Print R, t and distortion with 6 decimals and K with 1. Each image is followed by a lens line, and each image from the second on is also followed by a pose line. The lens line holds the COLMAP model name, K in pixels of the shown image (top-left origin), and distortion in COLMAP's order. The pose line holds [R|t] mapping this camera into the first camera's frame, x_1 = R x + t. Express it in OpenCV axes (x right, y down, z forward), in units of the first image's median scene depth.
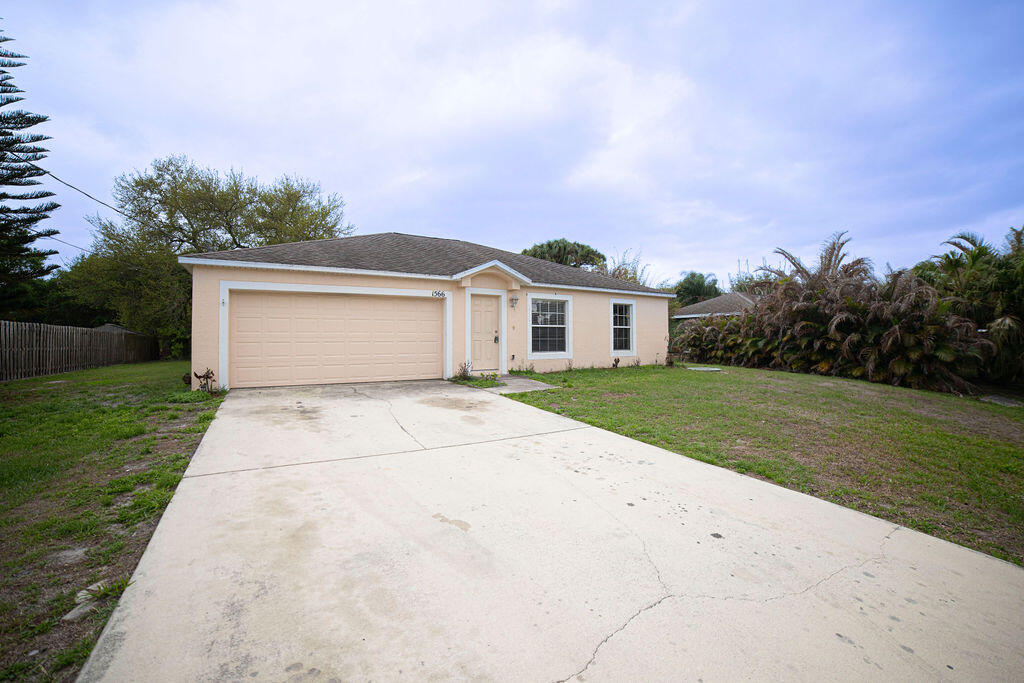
lens RADIAL K [[441.6, 0, 512.0], [0, 441.6, 341.5], [0, 0, 1]] dist [-0.083713, 0.000005]
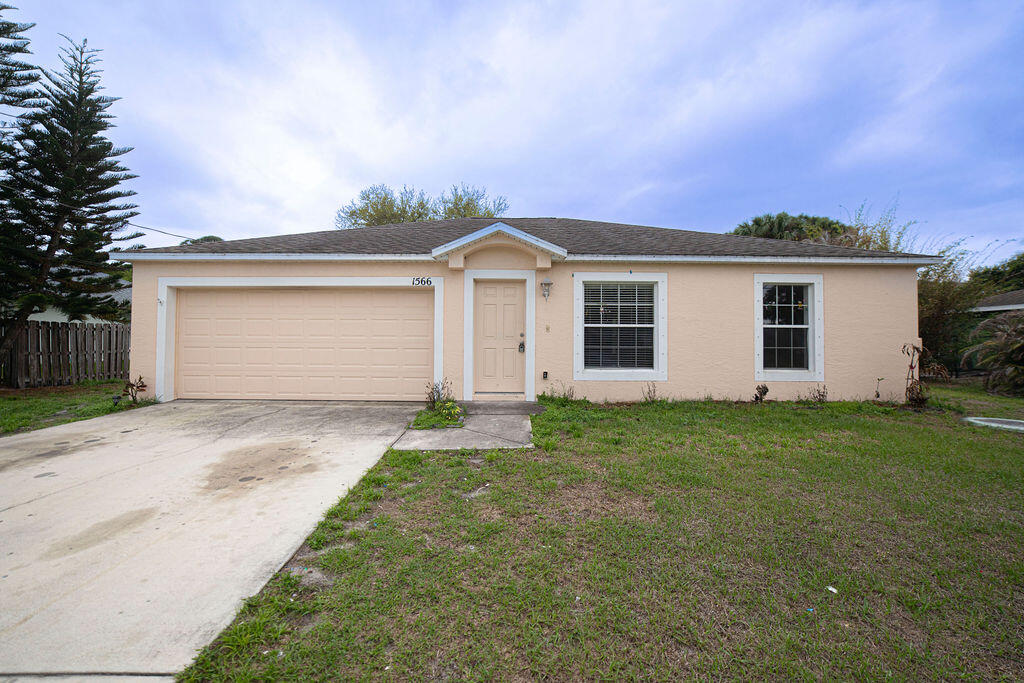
lens RADIAL K [[405.5, 0, 509.2], [0, 405.5, 330.8], [0, 0, 1]] dist [-0.002521, -0.000130]
pose [[0.849590, -0.002782, -0.527437, 0.251347], [-0.011736, 0.999639, -0.024176, -0.012895], [0.527314, 0.026730, 0.849250, 0.449805]]
